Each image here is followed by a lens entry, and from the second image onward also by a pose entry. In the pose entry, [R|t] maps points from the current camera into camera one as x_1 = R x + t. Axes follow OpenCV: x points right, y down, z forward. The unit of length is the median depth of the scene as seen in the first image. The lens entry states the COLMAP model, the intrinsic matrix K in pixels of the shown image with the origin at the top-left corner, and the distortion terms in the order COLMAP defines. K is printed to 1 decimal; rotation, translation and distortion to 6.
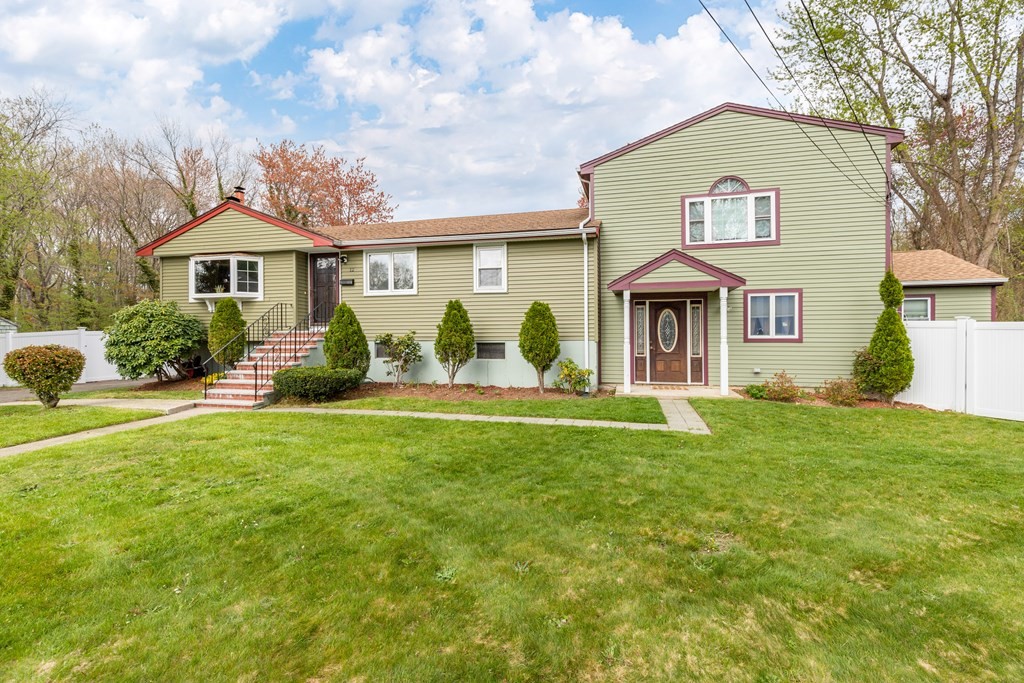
lens RADIAL K [[474.3, 0, 509.9], [0, 474.3, 334.1], [0, 0, 1]] dist [0.001263, 0.000194]
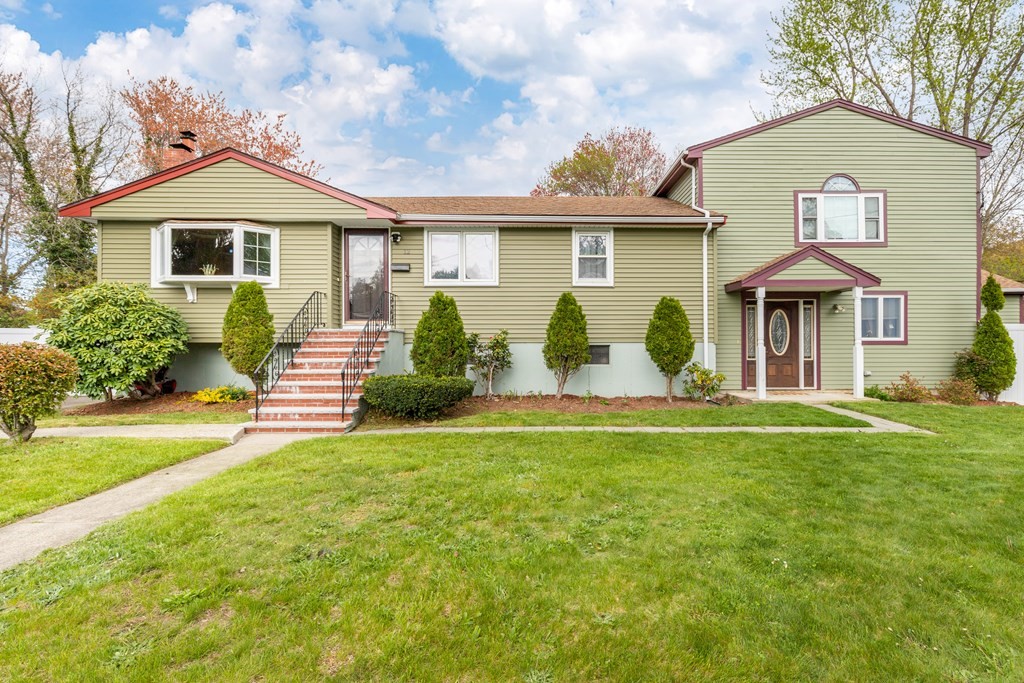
lens RADIAL K [[541.8, 0, 514.4], [0, 541.8, 342.9], [0, 0, 1]] dist [-0.003265, -0.000775]
pose [[0.962996, 0.004771, 0.269473, -0.465738], [-0.003525, 0.999981, -0.005106, 0.021202], [-0.269493, 0.003967, 0.962994, 0.111031]]
